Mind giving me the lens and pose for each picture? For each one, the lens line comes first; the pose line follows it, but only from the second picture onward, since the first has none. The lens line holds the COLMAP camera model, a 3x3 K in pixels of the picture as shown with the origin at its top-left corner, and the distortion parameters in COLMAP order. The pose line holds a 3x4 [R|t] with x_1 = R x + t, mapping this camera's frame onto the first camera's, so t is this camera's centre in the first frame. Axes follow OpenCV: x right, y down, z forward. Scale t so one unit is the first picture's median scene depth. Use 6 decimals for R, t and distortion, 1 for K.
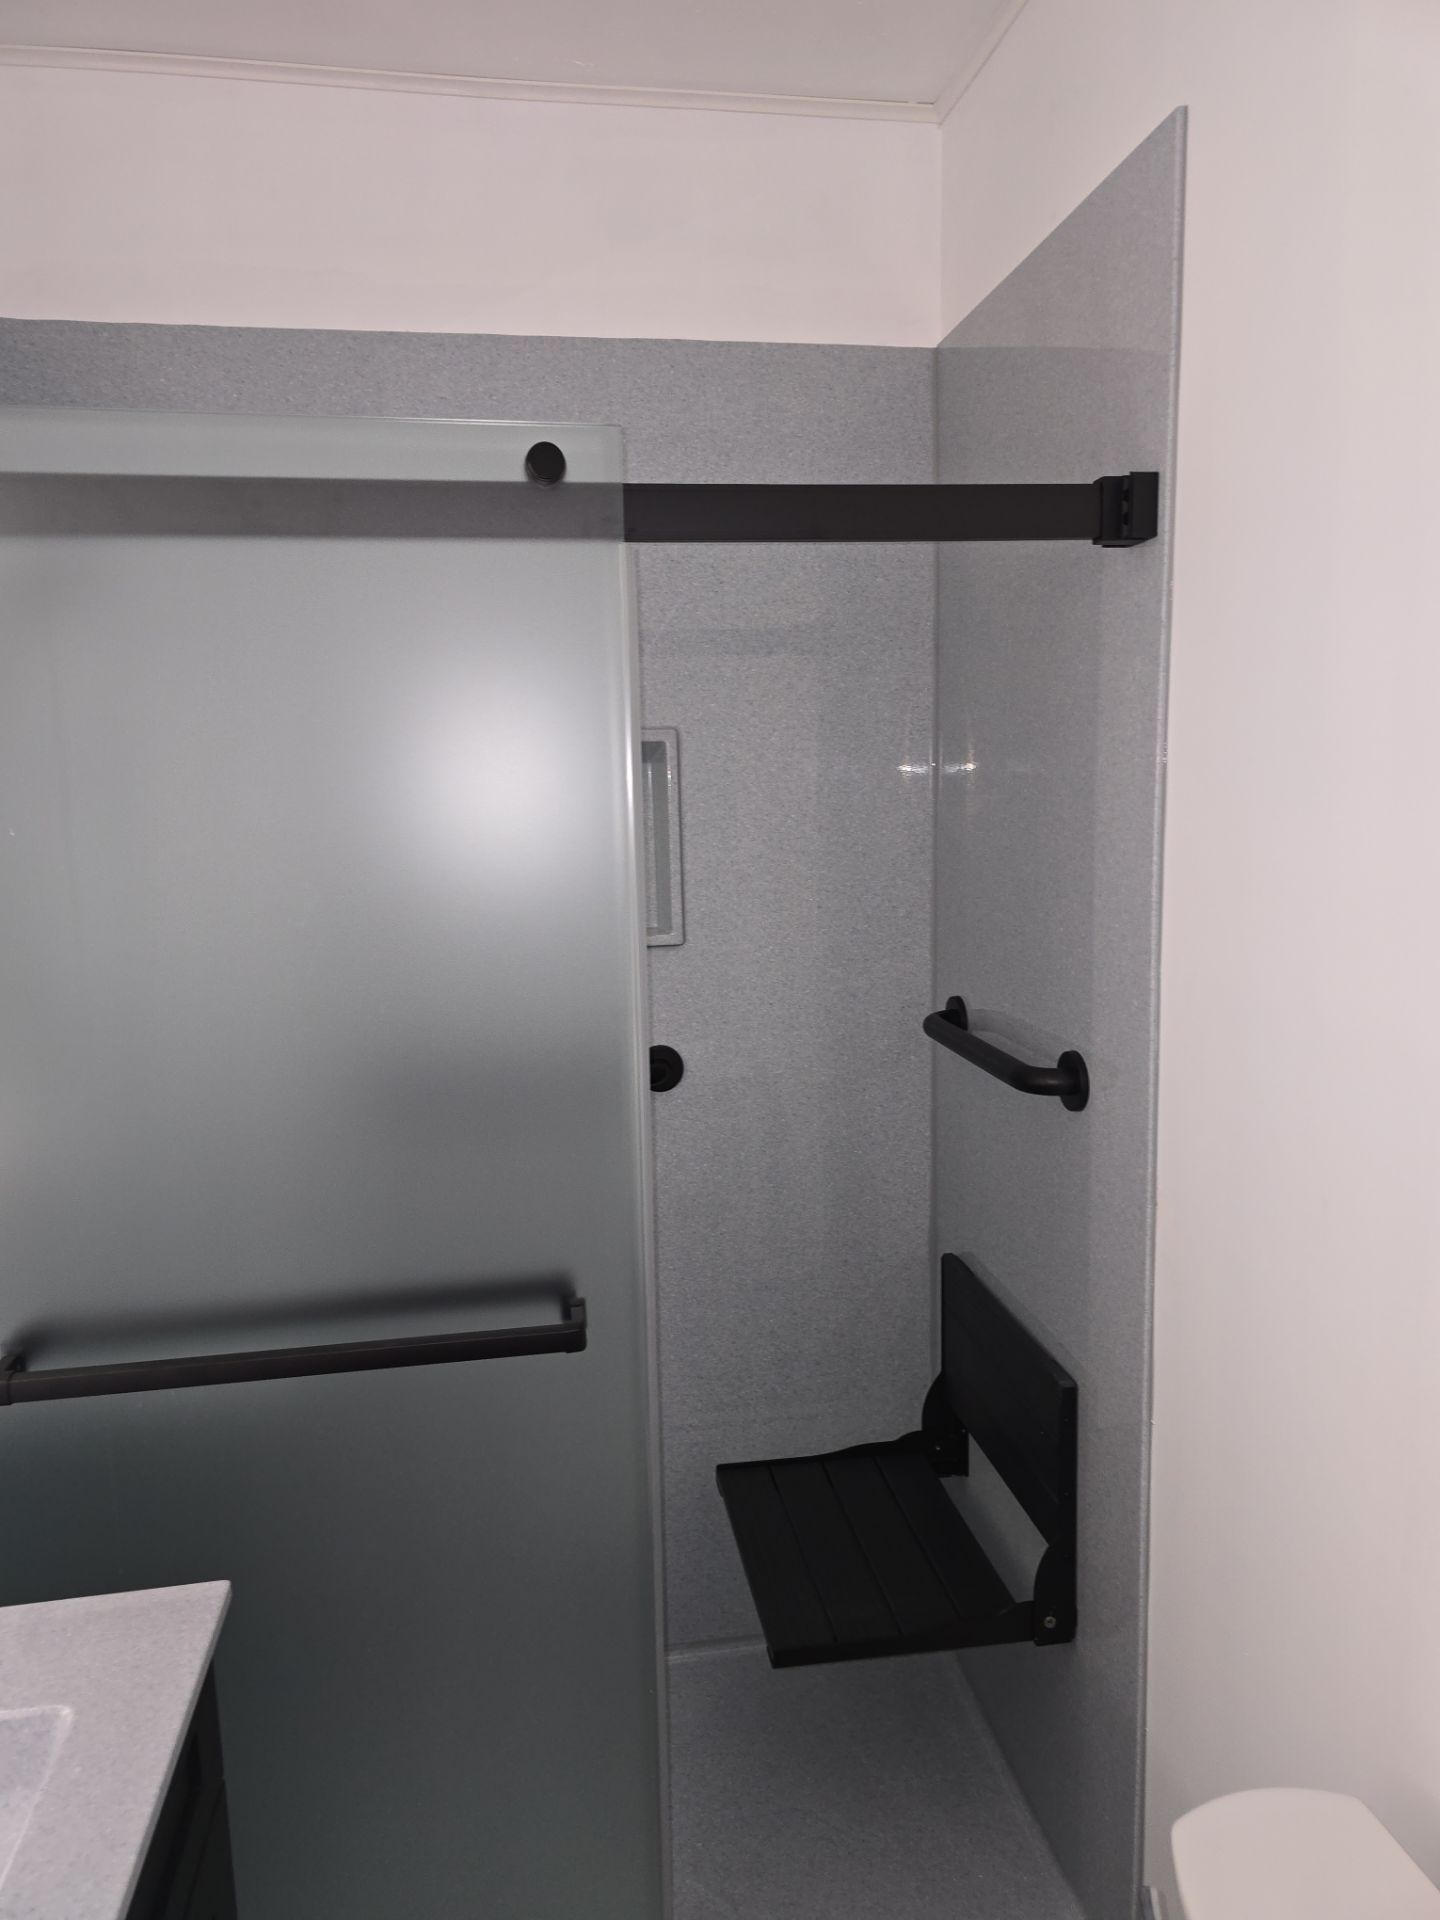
lens RADIAL K [[1293.3, 0, 722.9], [0, 1293.3, 961.8], [0, 0, 1]] dist [0.051947, -0.047561]
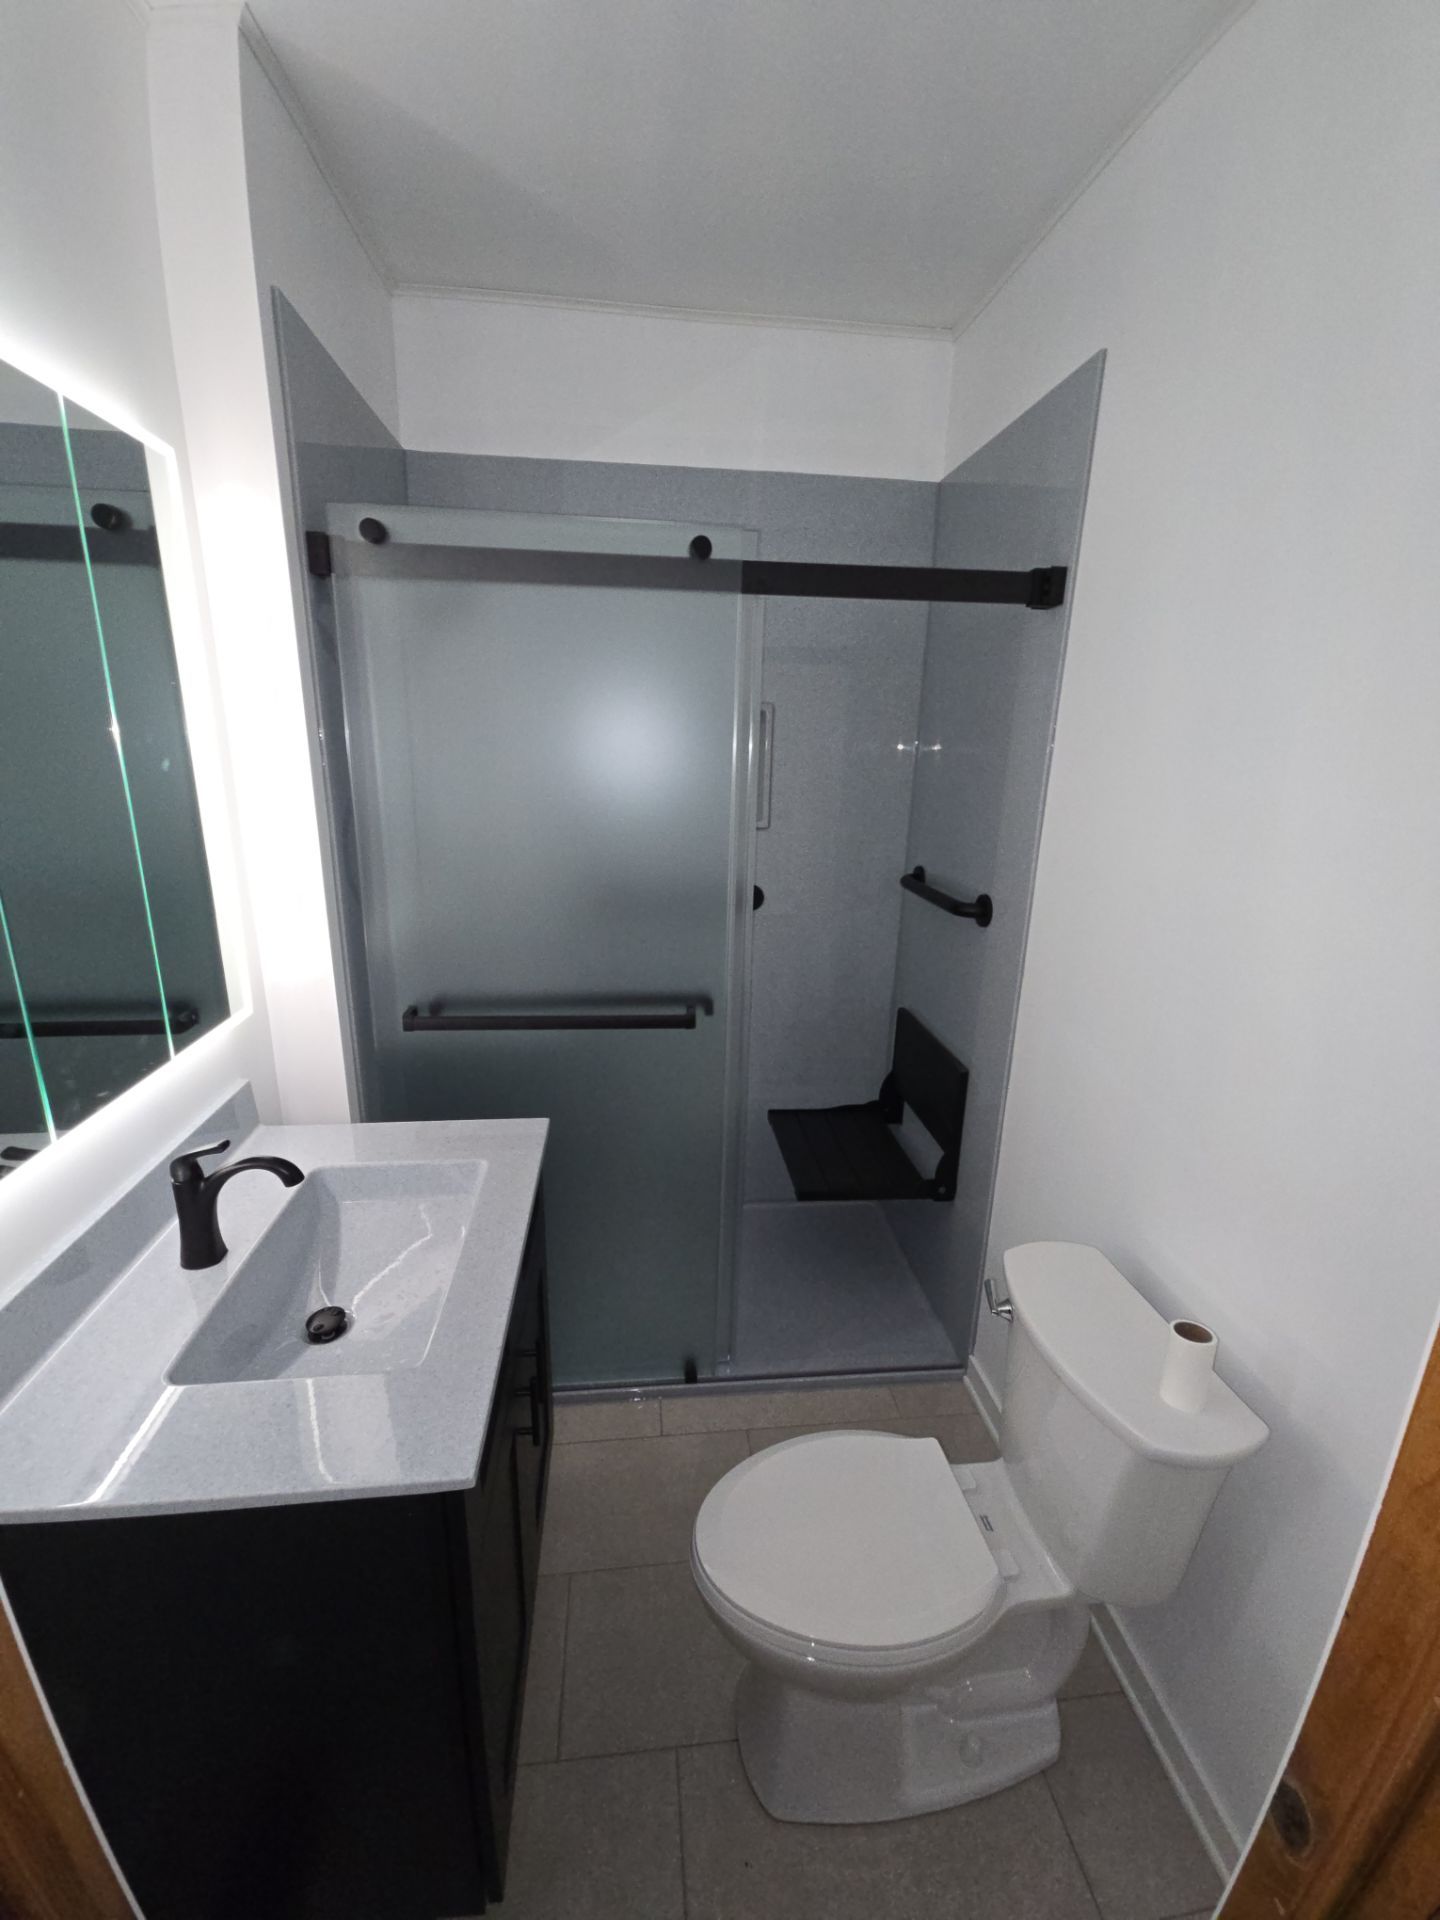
lens RADIAL K [[779.4, 0, 715.4], [0, 779.4, 953.2], [0, 0, 1]] dist [0.001664, -0.000424]
pose [[0.997064, 0.061055, -0.046218, -0.049086], [-0.054941, 0.990806, 0.123630, 0.032305], [0.053341, -0.120728, 0.991251, -0.110326]]
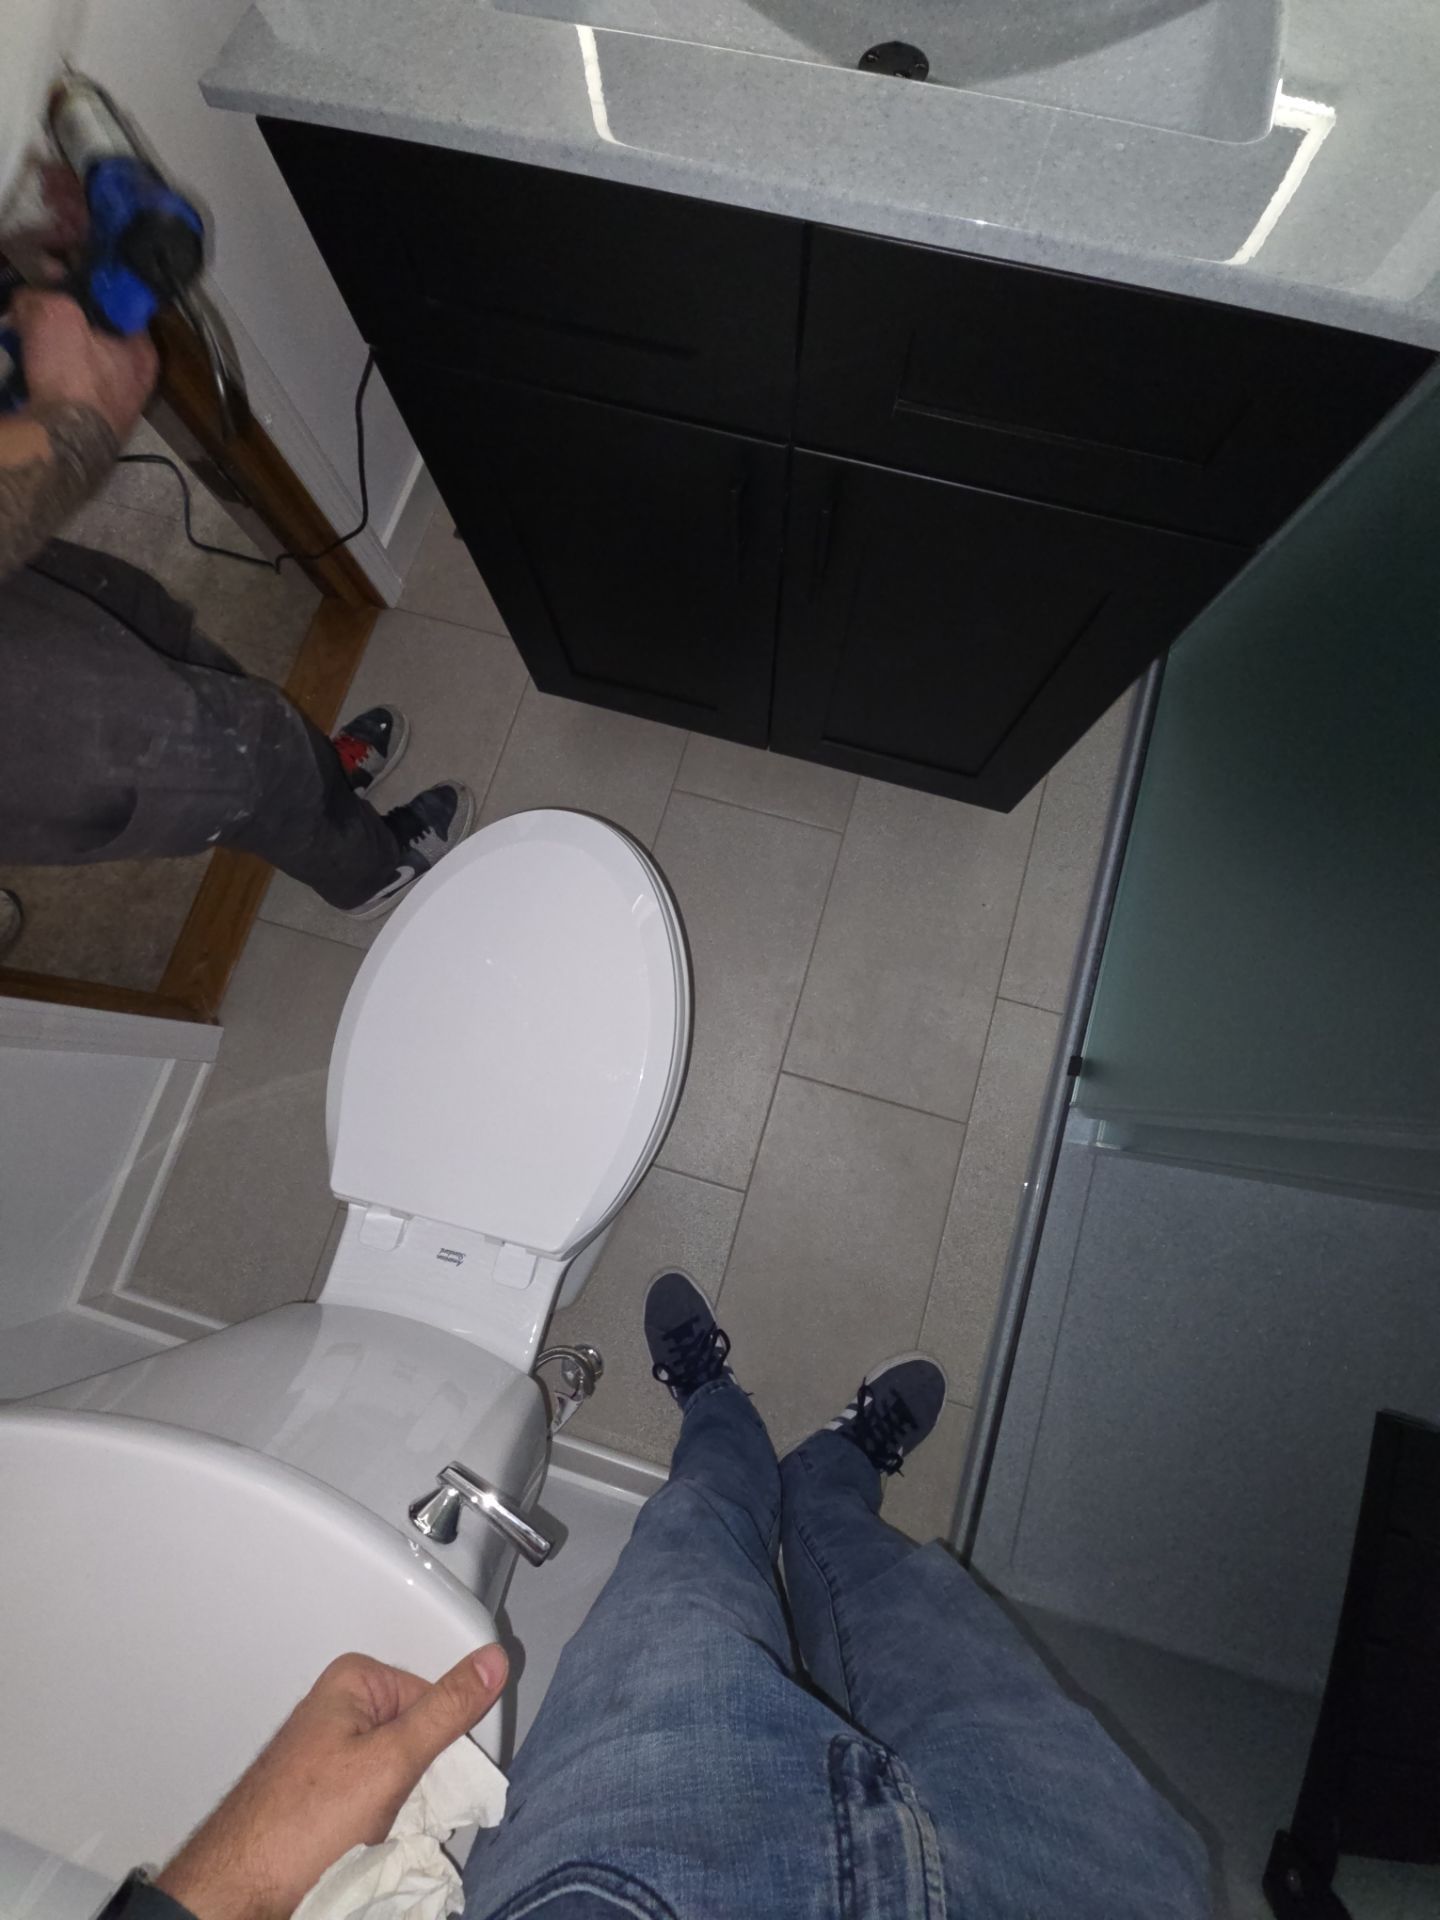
lens RADIAL K [[782.8, 0, 714.5], [0, 782.8, 951.7], [0, 0, 1]] dist [0.004634, -0.007170]
pose [[-0.438026, 0.888138, -0.139084, 0.033408], [-0.105638, 0.102791, 0.989078, 0.133487], [0.892734, 0.447934, 0.048796, 0.512102]]
